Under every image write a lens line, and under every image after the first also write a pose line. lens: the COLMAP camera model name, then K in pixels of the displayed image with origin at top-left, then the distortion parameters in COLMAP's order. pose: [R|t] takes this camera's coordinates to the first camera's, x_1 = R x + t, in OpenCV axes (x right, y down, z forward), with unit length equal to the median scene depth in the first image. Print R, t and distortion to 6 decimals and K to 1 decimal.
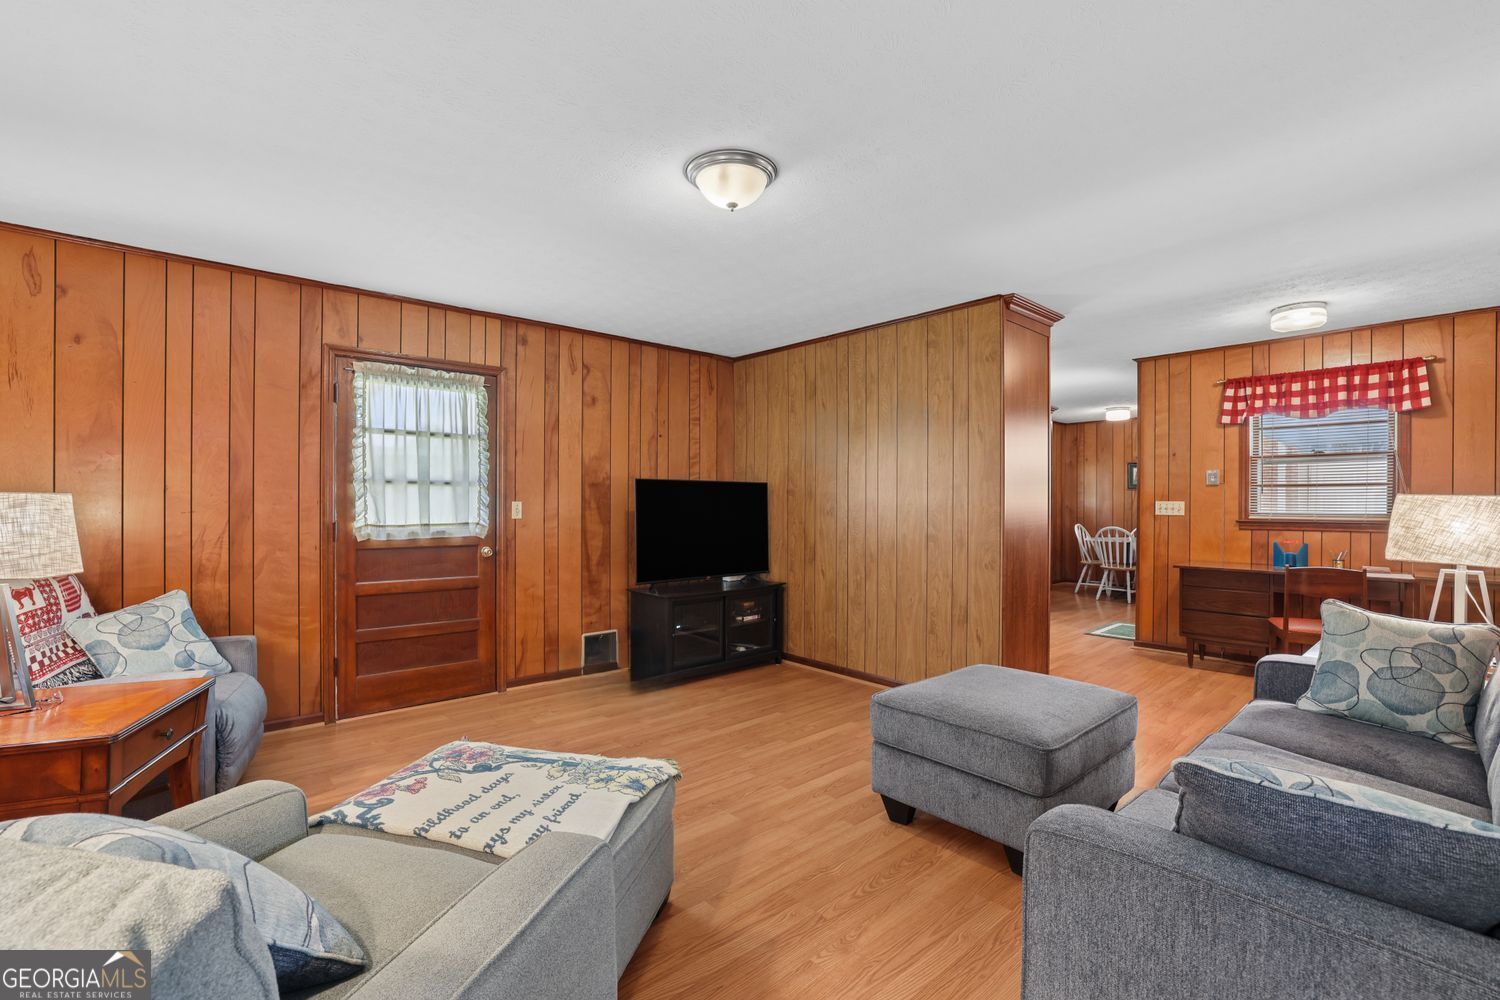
lens RADIAL K [[649.0, 0, 744.2], [0, 649.0, 504.2], [0, 0, 1]] dist [-0.053933, 0.019146]
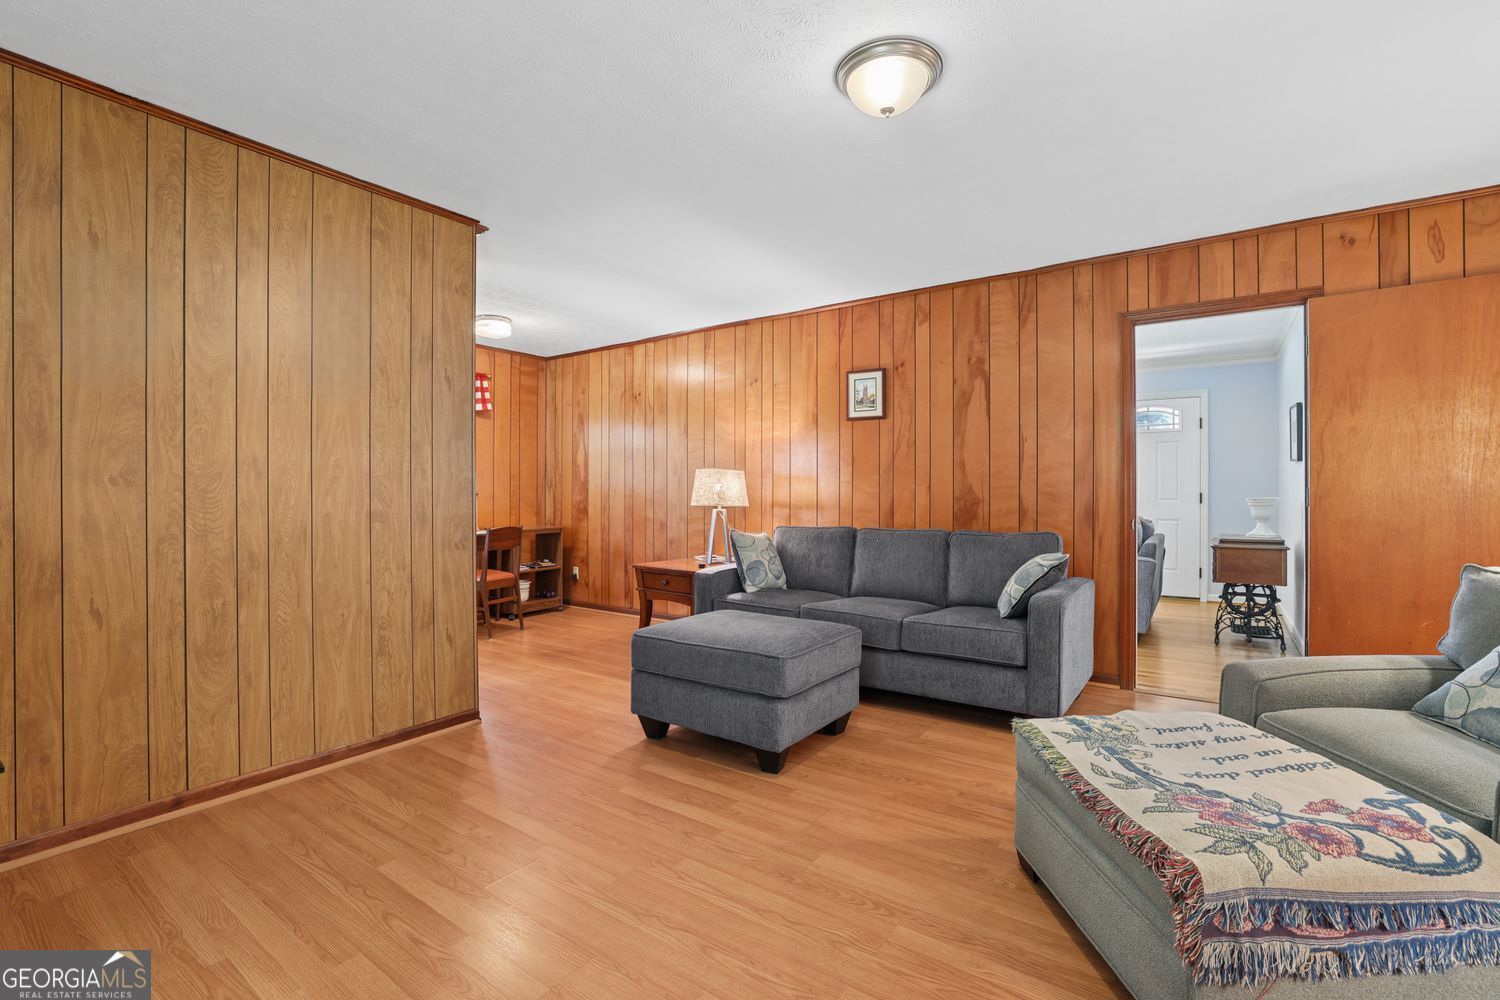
lens RADIAL K [[648.7, 0, 749.7], [0, 648.7, 490.9], [0, 0, 1]] dist [-0.046949, 0.018750]
pose [[-0.216071, -0.002053, 0.976376, -0.482983], [0.003043, 0.999992, 0.002776, 0.025713], [-0.976373, 0.003571, -0.216062, 0.800866]]
